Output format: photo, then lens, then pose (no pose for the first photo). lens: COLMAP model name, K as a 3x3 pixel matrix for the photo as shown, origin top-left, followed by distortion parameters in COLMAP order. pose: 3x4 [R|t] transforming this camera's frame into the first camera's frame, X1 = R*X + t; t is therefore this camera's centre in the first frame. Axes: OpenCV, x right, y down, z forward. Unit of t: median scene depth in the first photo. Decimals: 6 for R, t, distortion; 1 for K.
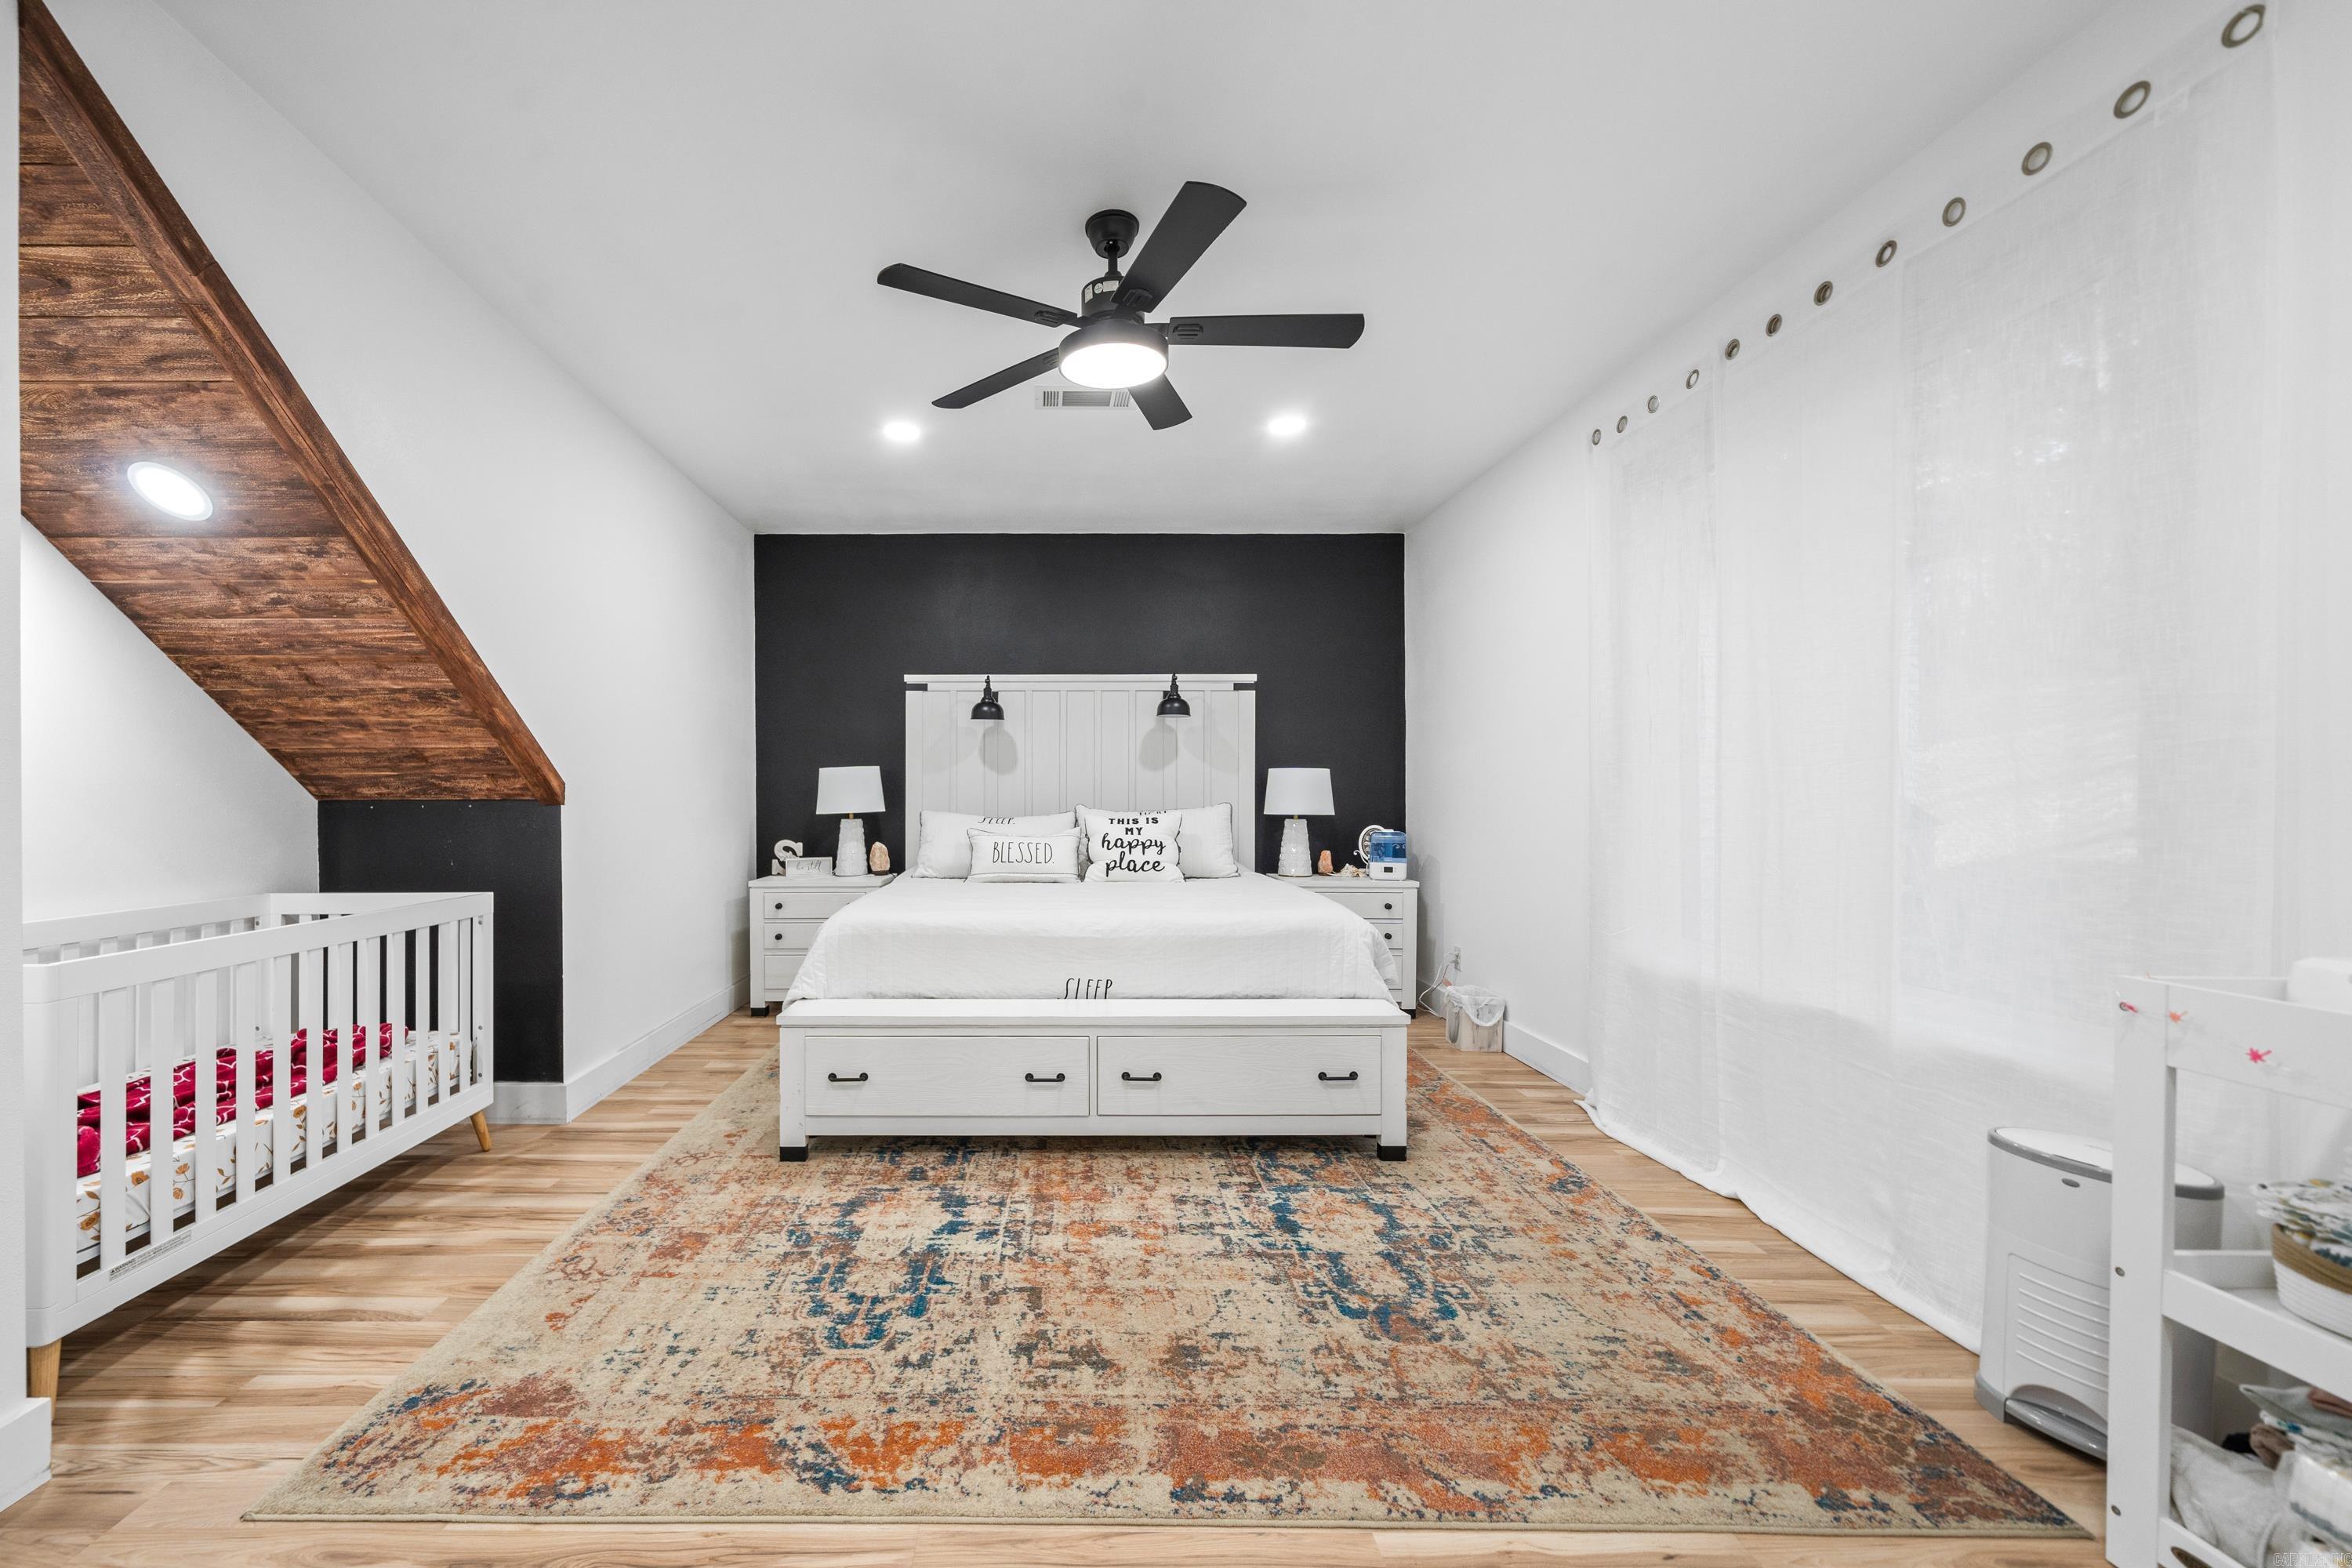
lens RADIAL K [[901.7, 0, 1064.6], [0, 901.7, 795.1], [0, 0, 1]] dist [-0.002945, 0.000092]
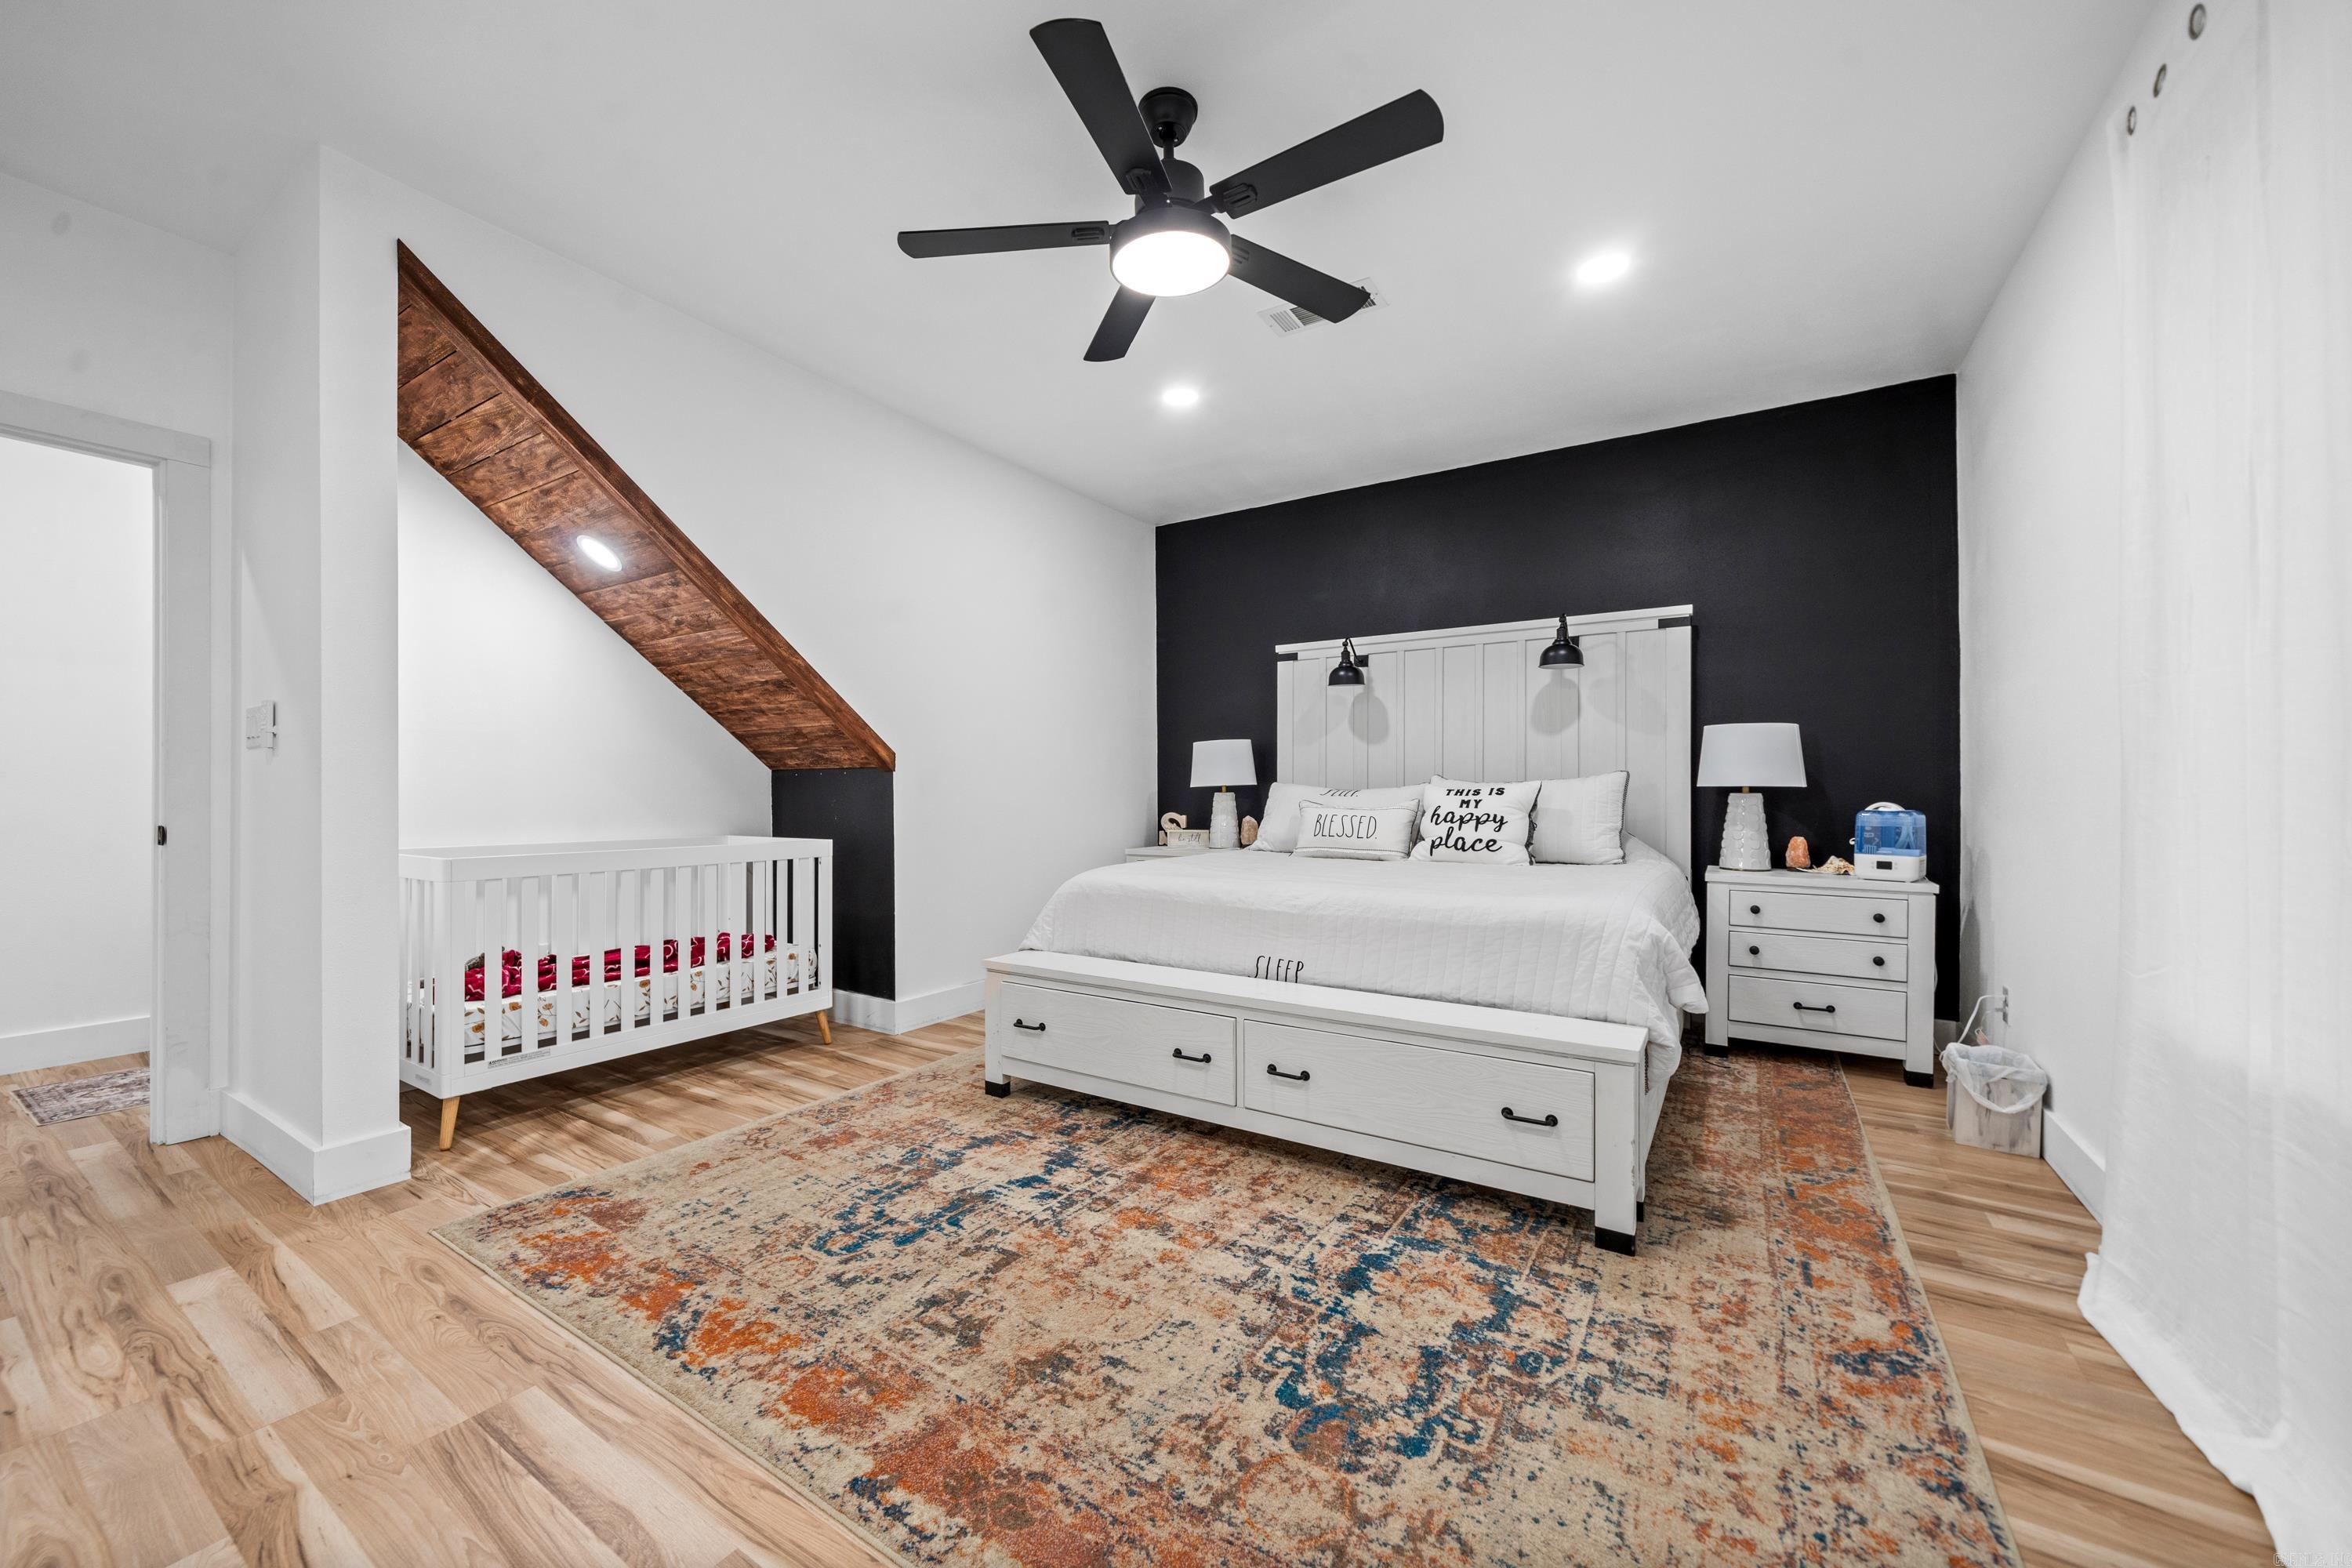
lens RADIAL K [[901.7, 0, 1169.2], [0, 901.7, 784.4], [0, 0, 1]] dist [-0.002945, 0.000092]
pose [[0.838093, -0.004414, -0.545509, 0.476281], [0.001653, 0.999983, -0.005553, 0.041766], [0.545524, 0.003752, 0.838087, 0.218783]]
